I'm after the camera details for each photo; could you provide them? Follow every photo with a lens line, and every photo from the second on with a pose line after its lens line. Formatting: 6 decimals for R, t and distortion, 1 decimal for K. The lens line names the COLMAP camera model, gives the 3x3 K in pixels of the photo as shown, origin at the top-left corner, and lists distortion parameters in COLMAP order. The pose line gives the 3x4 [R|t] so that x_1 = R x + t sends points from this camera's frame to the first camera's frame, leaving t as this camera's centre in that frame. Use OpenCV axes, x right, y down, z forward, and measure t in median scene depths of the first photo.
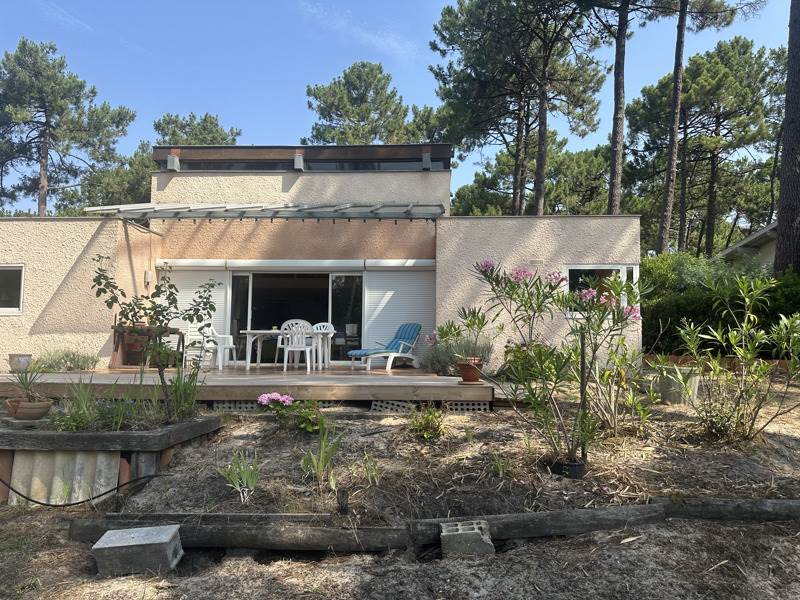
lens RADIAL K [[563.8, 0, 402.0], [0, 563.8, 301.7], [0, 0, 1]] dist [0.087106, -0.108018]
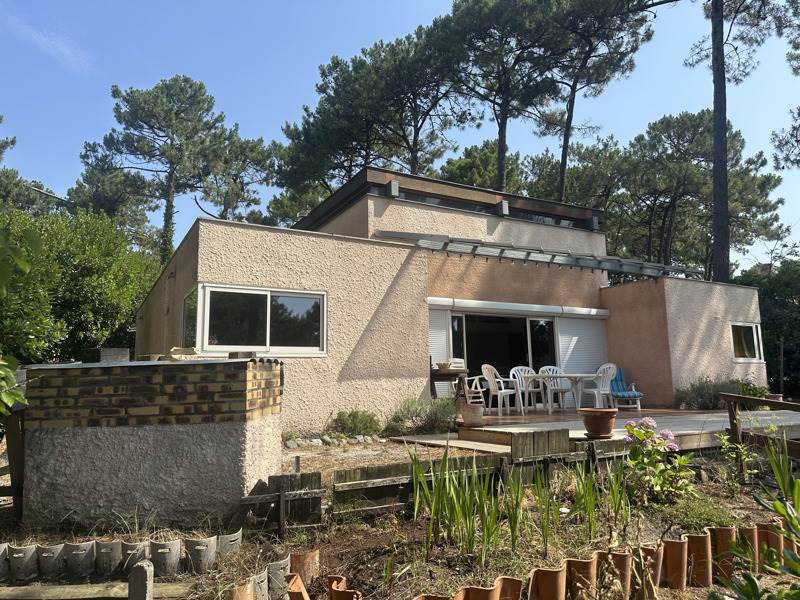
lens RADIAL K [[563.8, 0, 402.0], [0, 563.8, 301.7], [0, 0, 1]] dist [0.087106, -0.108018]
pose [[0.846746, 0.059213, 0.528691, -1.026637], [-0.020336, 0.996663, -0.079056, 0.007976], [-0.531608, 0.056189, 0.845125, 0.290423]]
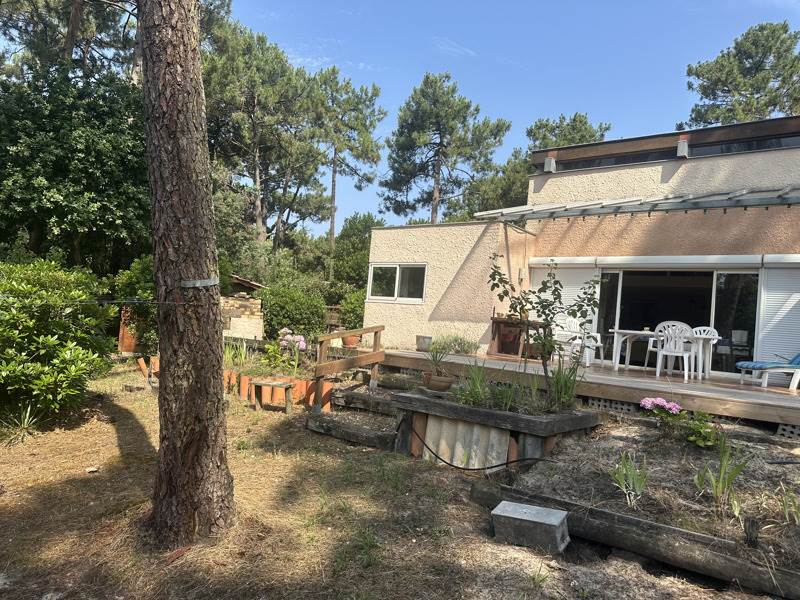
lens RADIAL K [[563.8, 0, 402.0], [0, 563.8, 301.7], [0, 0, 1]] dist [0.087106, -0.108018]
pose [[0.820599, 0.037209, -0.570292, -0.021302], [-0.035430, 0.999271, 0.014217, 0.002067], [0.570405, 0.008539, 0.821319, -0.009001]]
